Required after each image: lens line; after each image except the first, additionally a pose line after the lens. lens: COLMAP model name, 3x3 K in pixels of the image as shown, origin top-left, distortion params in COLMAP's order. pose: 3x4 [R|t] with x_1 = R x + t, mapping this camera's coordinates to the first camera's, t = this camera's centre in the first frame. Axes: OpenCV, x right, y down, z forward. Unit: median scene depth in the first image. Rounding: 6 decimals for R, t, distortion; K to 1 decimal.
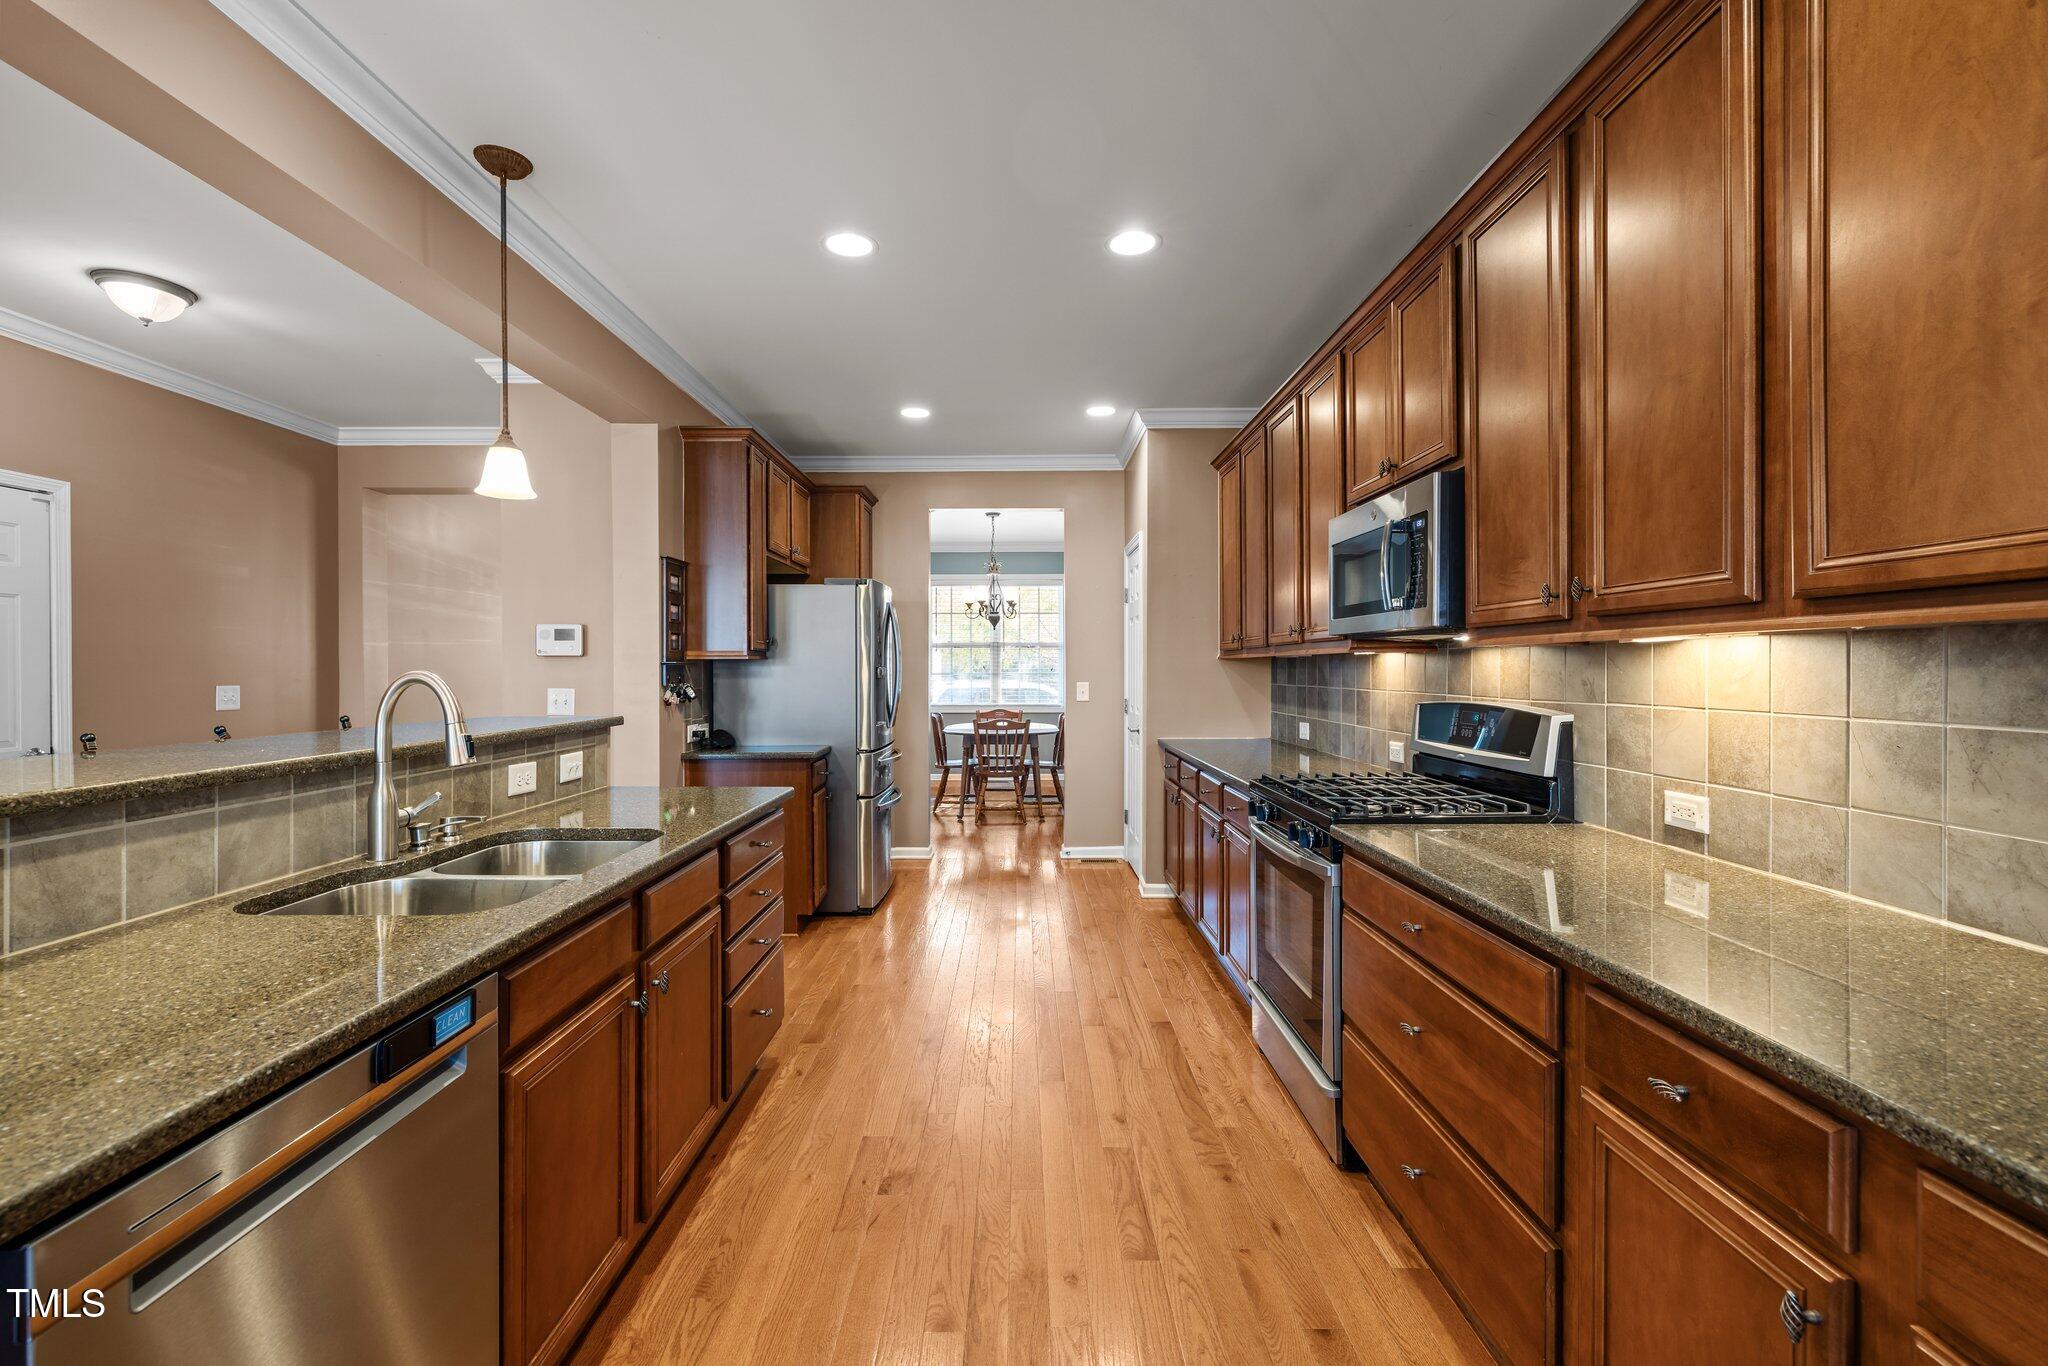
lens RADIAL K [[866.0, 0, 1020.3], [0, 866.0, 676.0], [0, 0, 1]] dist [0.002433, 0.000374]
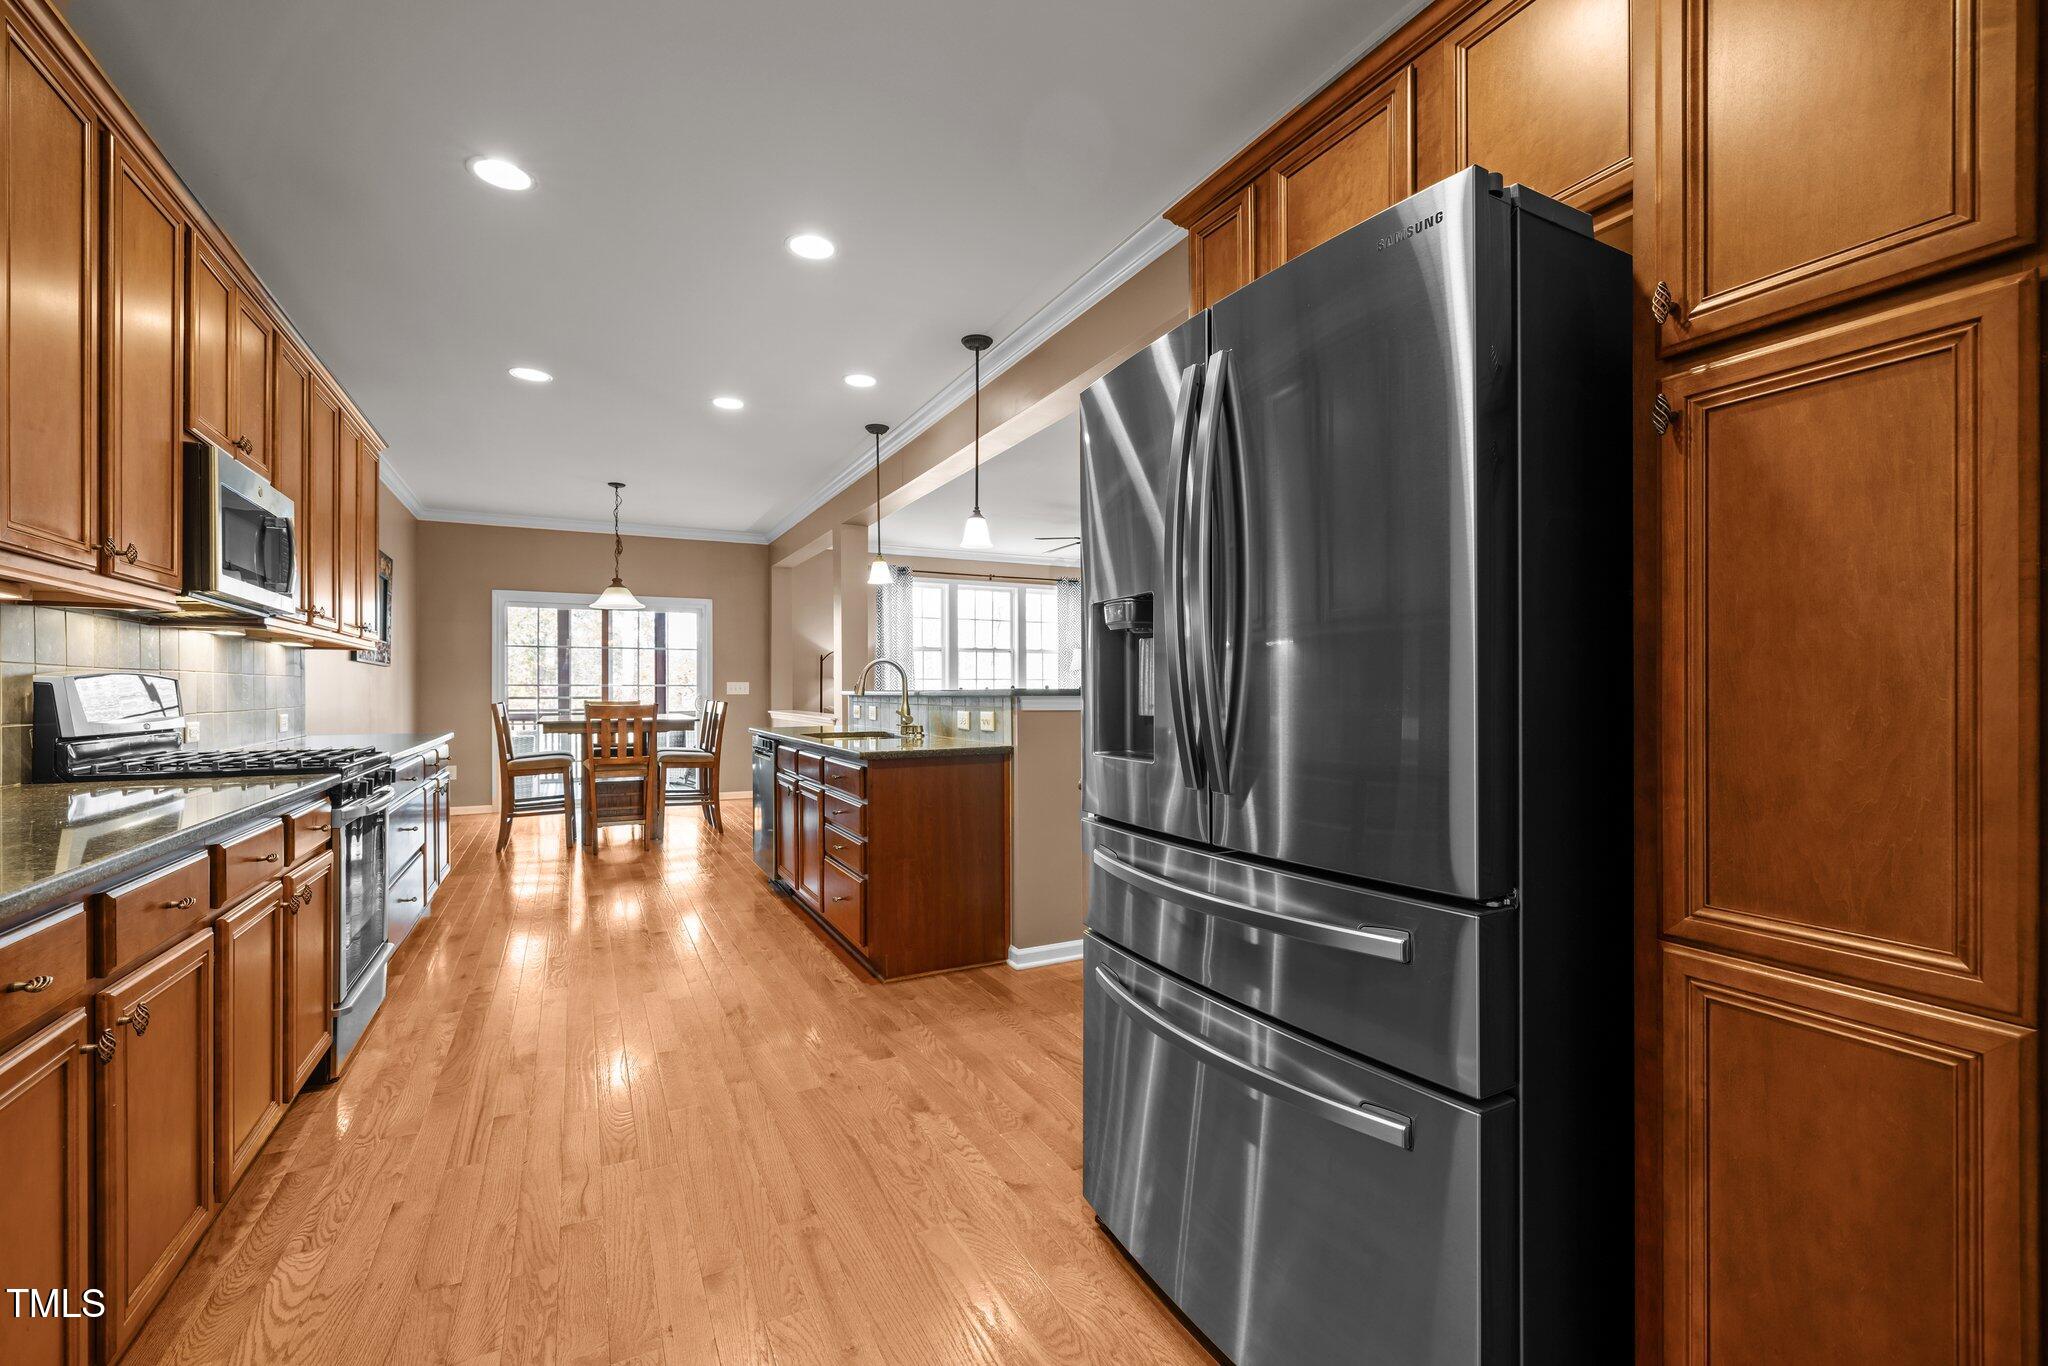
lens RADIAL K [[866.0, 0, 1021.8], [0, 866.0, 689.2], [0, 0, 1]] dist [0.002433, 0.000374]
pose [[-0.886553, 0.005792, -0.462590, 0.050082], [0.001164, 0.999946, 0.010290, 0.024390], [0.462625, 0.008584, -0.886513, 1.432511]]
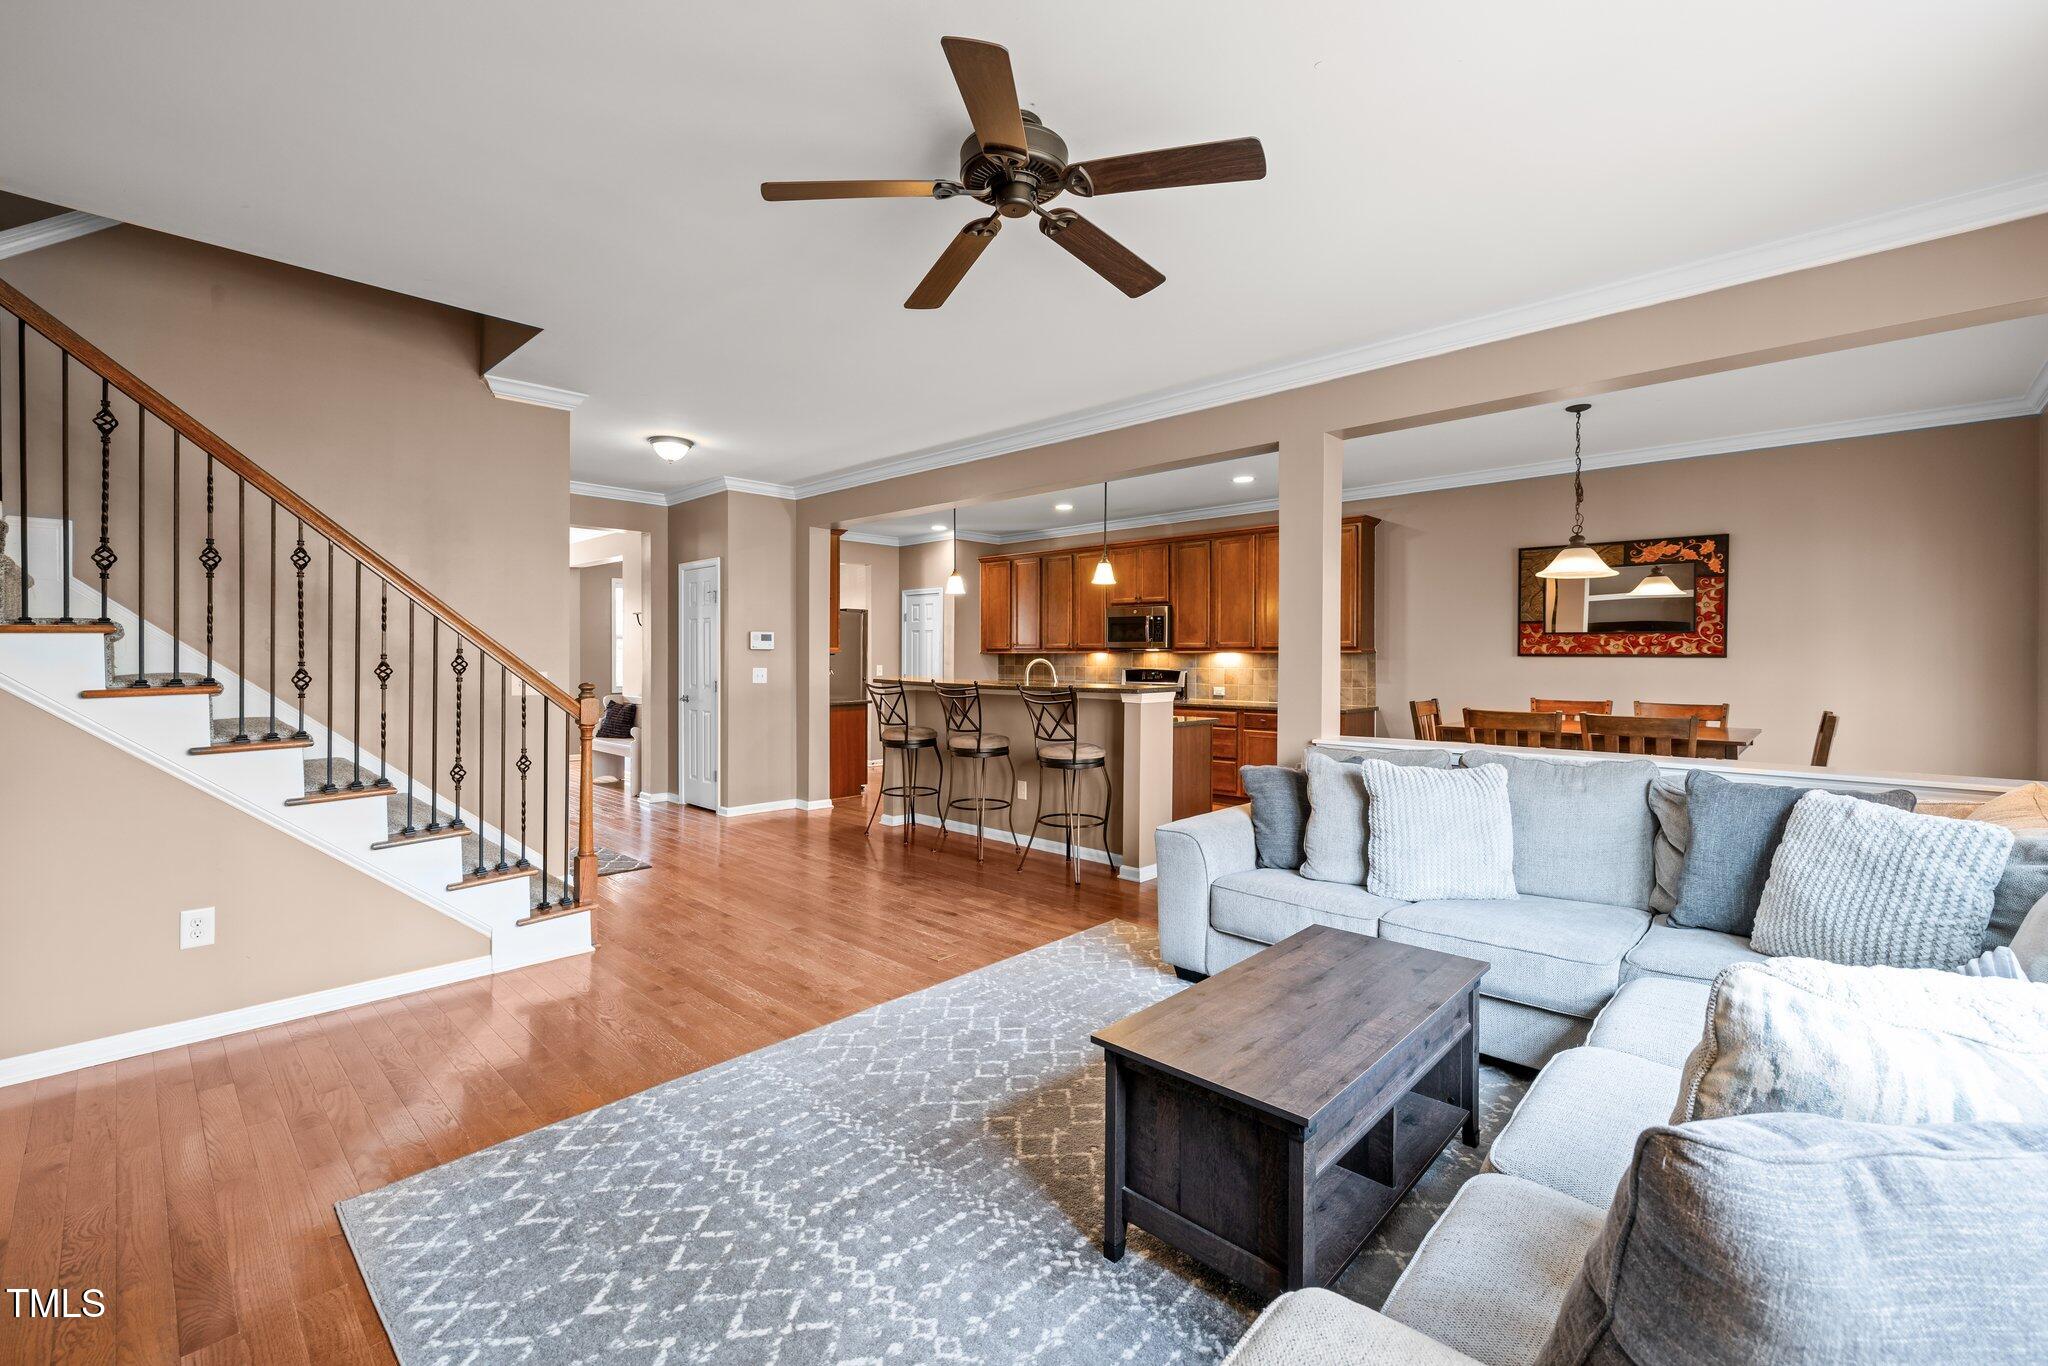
lens RADIAL K [[866.0, 0, 1025.5], [0, 866.0, 663.9], [0, 0, 1]] dist [0.002433, 0.000374]
pose [[0.702335, -0.000304, 0.711847, -1.369786], [0.000975, 0.999999, -0.000535, 0.007608], [-0.711846, 0.001070, 0.702334, -0.627841]]
